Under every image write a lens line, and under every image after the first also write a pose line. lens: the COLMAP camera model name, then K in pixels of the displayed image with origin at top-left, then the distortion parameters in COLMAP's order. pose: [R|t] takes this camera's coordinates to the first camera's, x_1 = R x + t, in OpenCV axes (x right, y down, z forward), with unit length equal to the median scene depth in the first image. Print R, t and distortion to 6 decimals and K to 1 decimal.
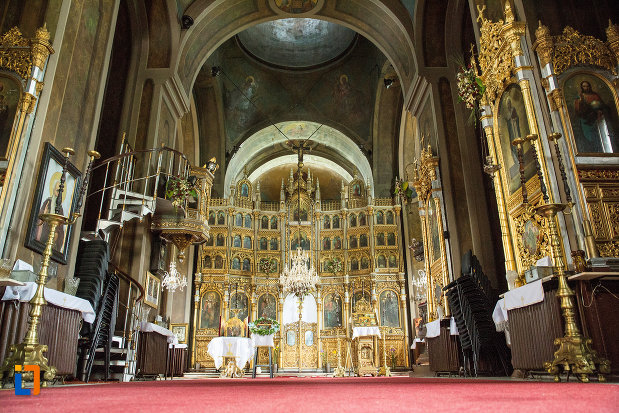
lens RADIAL K [[474.6, 0, 310.5], [0, 474.6, 205.5], [0, 0, 1]] dist [-0.017775, 0.000977]
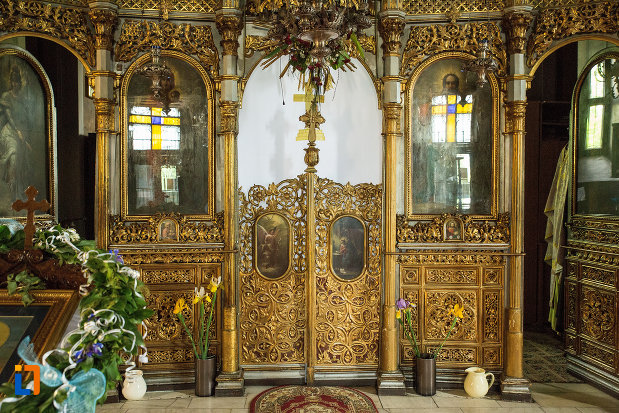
lens RADIAL K [[592.0, 0, 308.6], [0, 592.0, 208.7], [0, 0, 1]] dist [0.010846, 0.000000]
pose [[0.999868, 0.011231, 0.011722, -0.025905], [-0.014811, 0.926752, 0.375381, 0.146029], [-0.006647, -0.375505, 0.926796, 0.711914]]
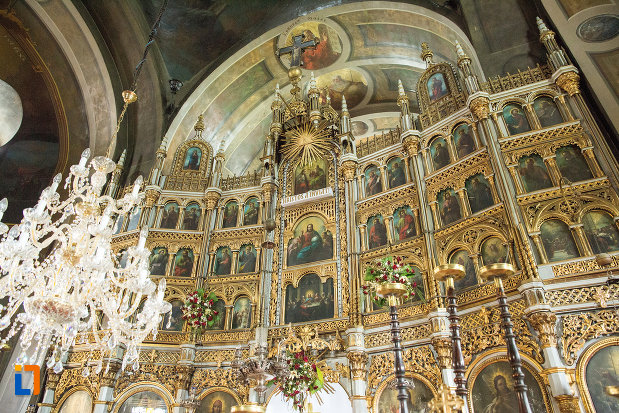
lens RADIAL K [[420.7, 0, 307.3], [0, 420.7, 202.1], [0, 0, 1]] dist [-0.083968, 0.017624]
pose [[0.908260, -0.219278, -0.356345, 0.108276], [0.125371, 0.955166, -0.268215, 0.142660], [0.399182, 0.198934, 0.895030, 0.729675]]
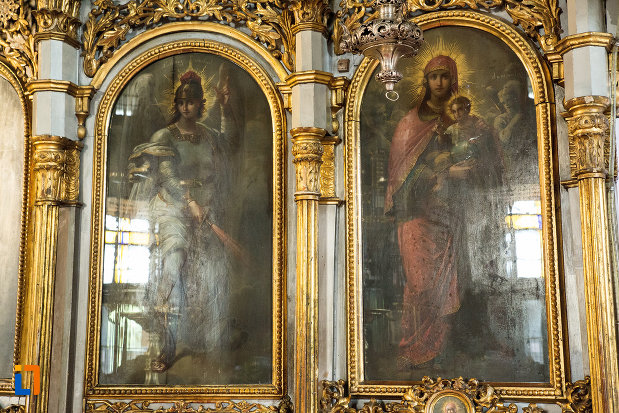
lens RADIAL K [[855.8, 0, 307.5], [0, 855.8, 207.4], [0, 0, 1]] dist [0.107485, 0.000000]
pose [[0.866054, -0.073624, -0.494500, -0.026603], [0.172828, 0.972207, 0.157939, 0.190175], [0.469128, -0.222247, 0.854708, 0.822181]]
